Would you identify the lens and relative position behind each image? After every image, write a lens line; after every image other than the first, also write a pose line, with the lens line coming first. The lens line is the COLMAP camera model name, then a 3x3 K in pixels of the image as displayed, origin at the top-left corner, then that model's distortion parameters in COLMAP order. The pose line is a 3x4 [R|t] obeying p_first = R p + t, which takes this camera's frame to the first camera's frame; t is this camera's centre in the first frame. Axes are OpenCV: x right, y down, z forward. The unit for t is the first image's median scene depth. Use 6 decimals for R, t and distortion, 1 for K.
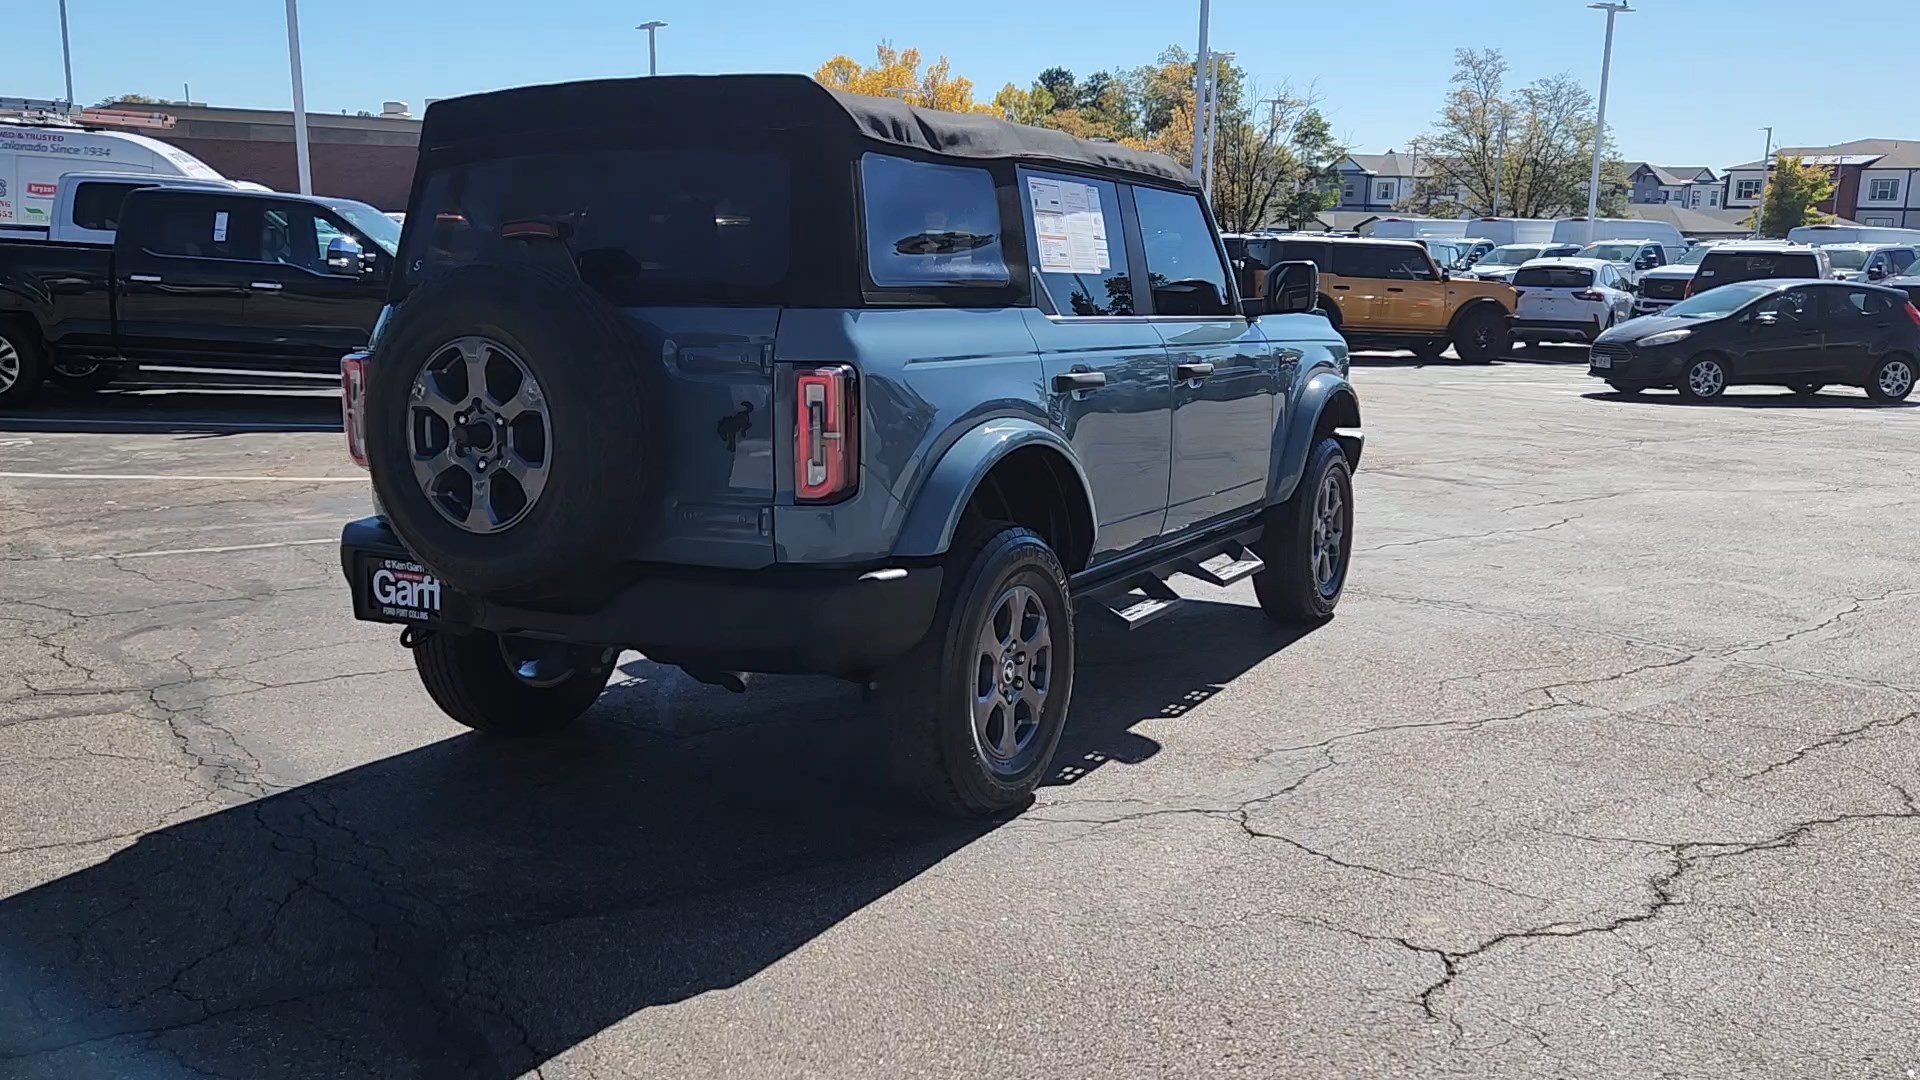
lens RADIAL K [[1632.0, 0, 943.9], [0, 1632.0, 535.4], [0, 0, 1]] dist [0.021387, -0.007598]
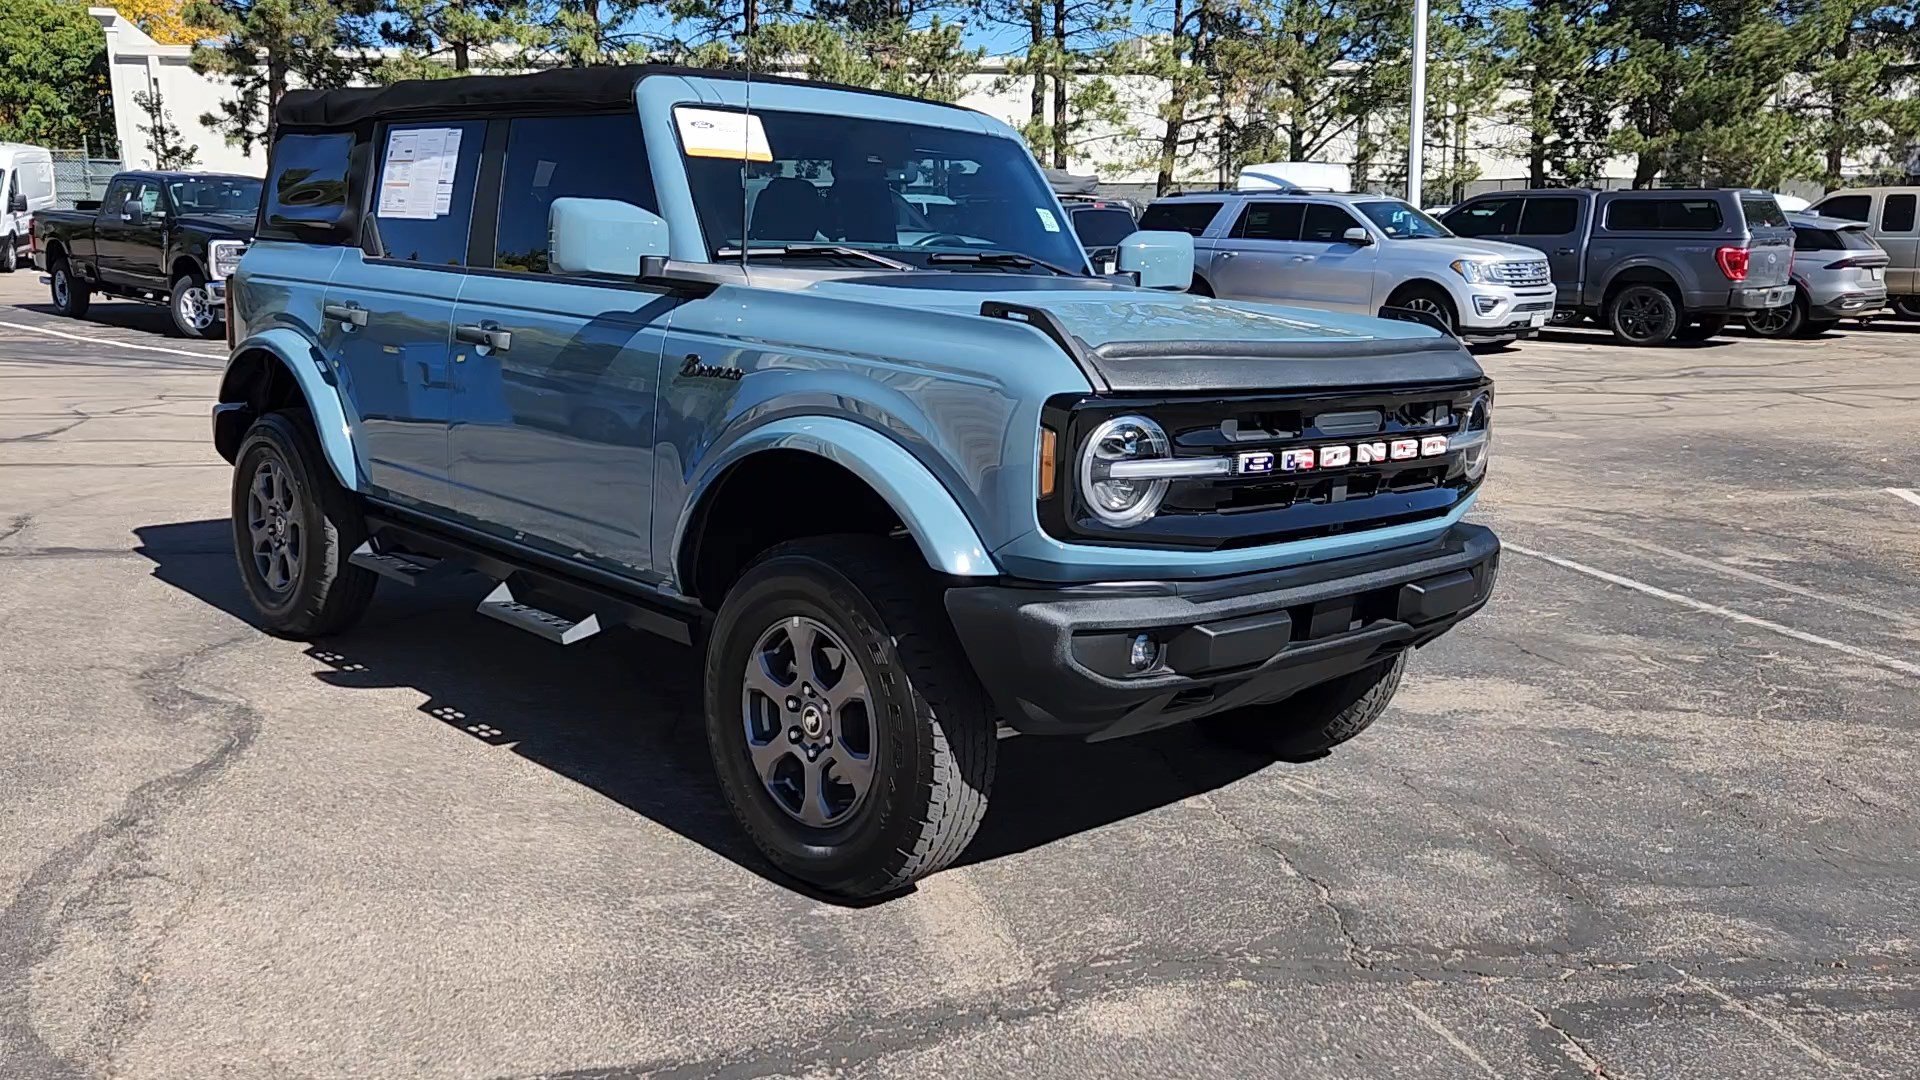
lens RADIAL K [[1643.1, 0, 938.3], [0, 1643.1, 533.7], [0, 0, 1]] dist [0.018732, 0.000314]
pose [[-0.305314, 0.151680, -0.940094, 1.032621], [-0.178050, 0.960729, 0.212835, -0.261739], [0.935458, 0.232365, -0.266318, 1.712308]]
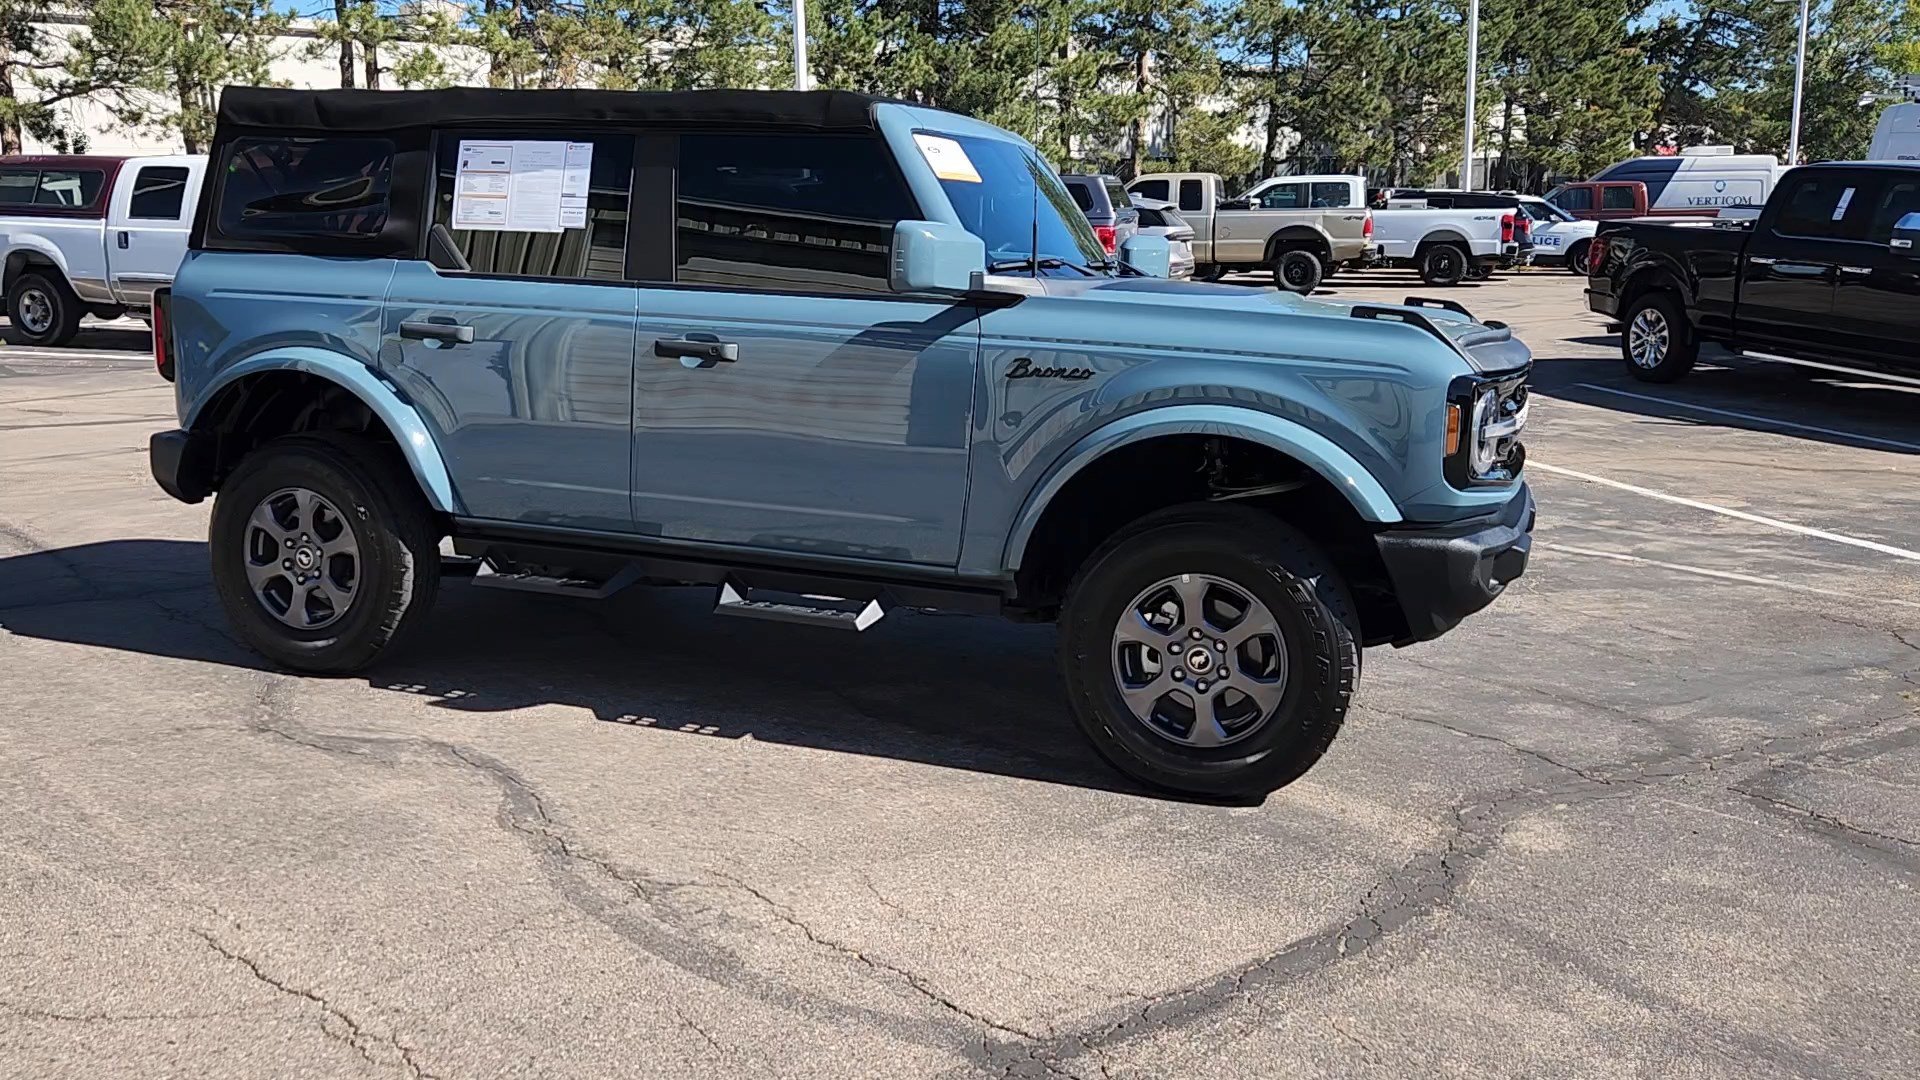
lens RADIAL K [[1638.2, 0, 944.1], [0, 1638.2, 535.0], [0, 0, 1]] dist [0.019999, 0.000024]
pose [[0.145465, 0.176444, -0.973503, 1.202387], [-0.173473, 0.973274, 0.150481, -0.184964], [0.974036, 0.146986, 0.172186, 1.165205]]
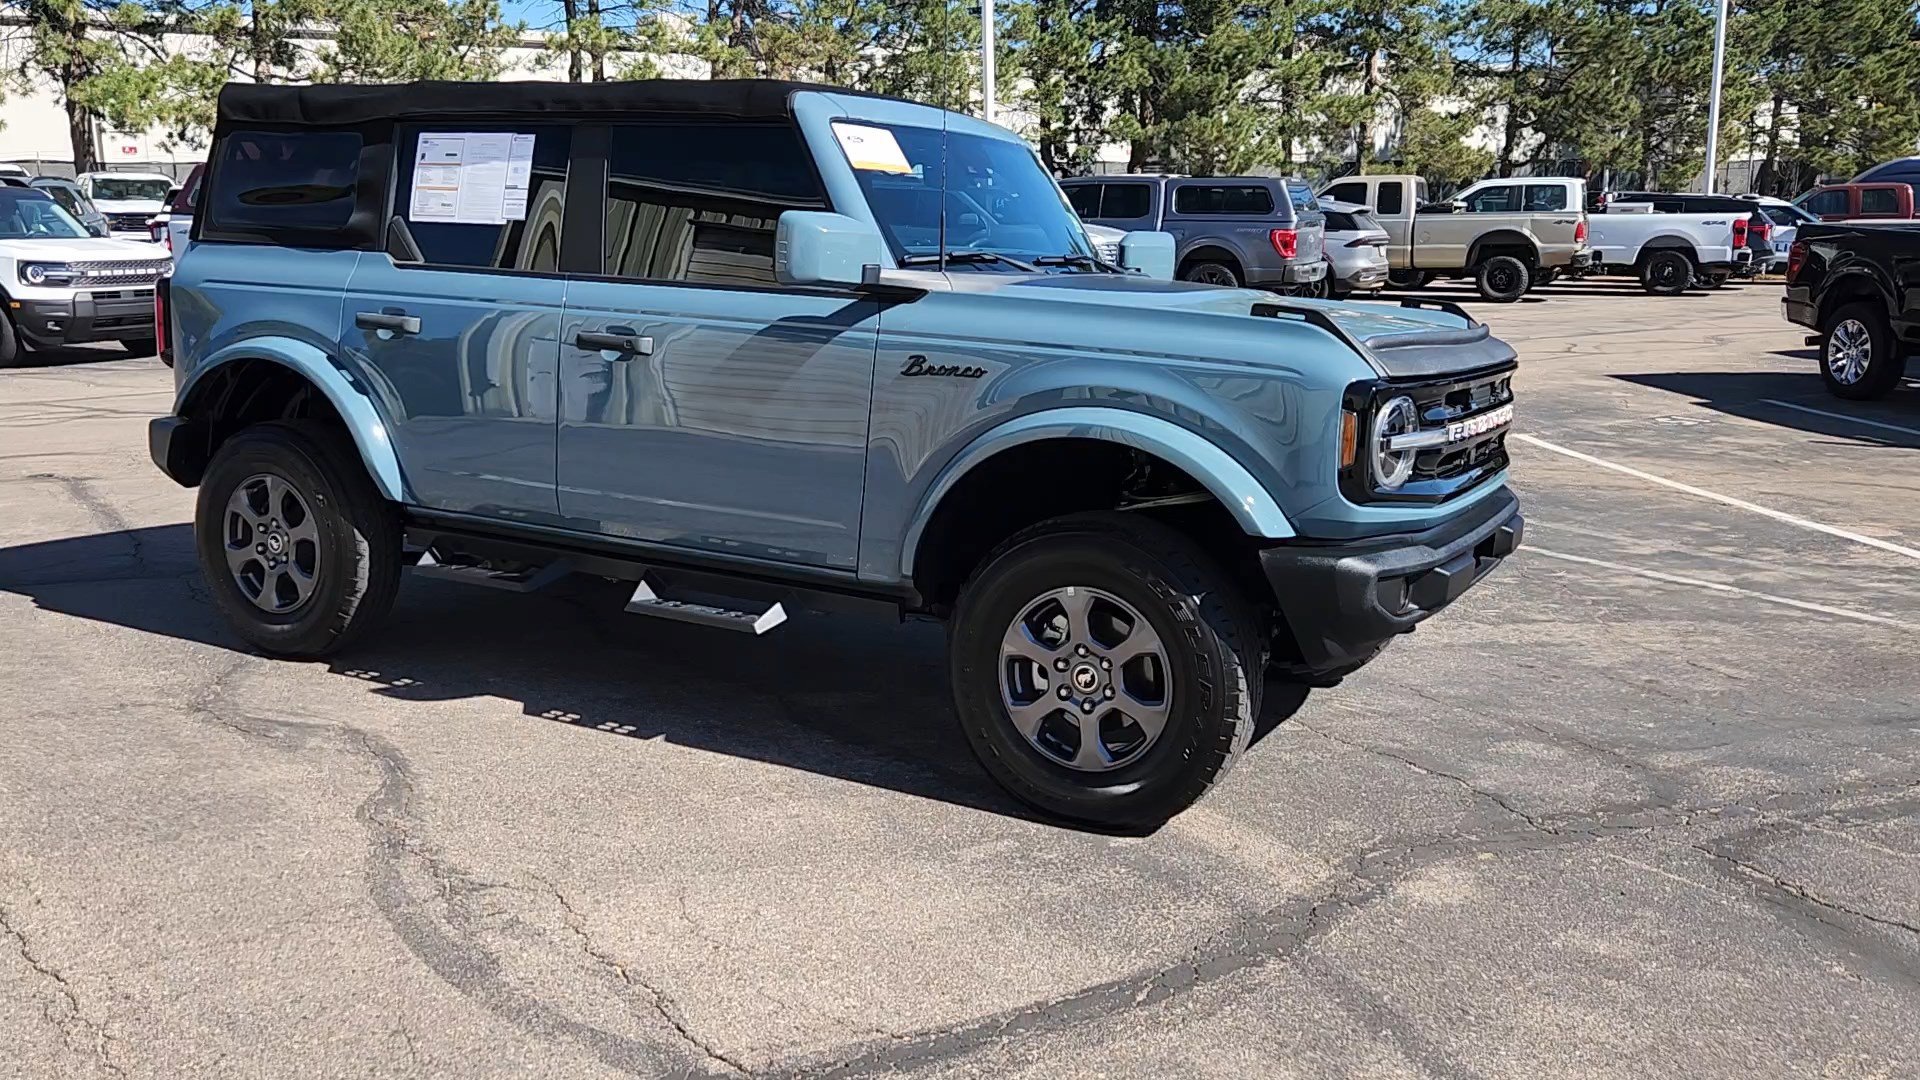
lens RADIAL K [[1638.2, 0, 944.1], [0, 1638.2, 535.0], [0, 0, 1]] dist [0.019999, 0.000024]
pose [[0.002188, 0.175302, -0.984512, 1.178429], [-0.179480, 0.968596, 0.172069, -0.211847], [0.983759, 0.176324, 0.033582, 1.357037]]
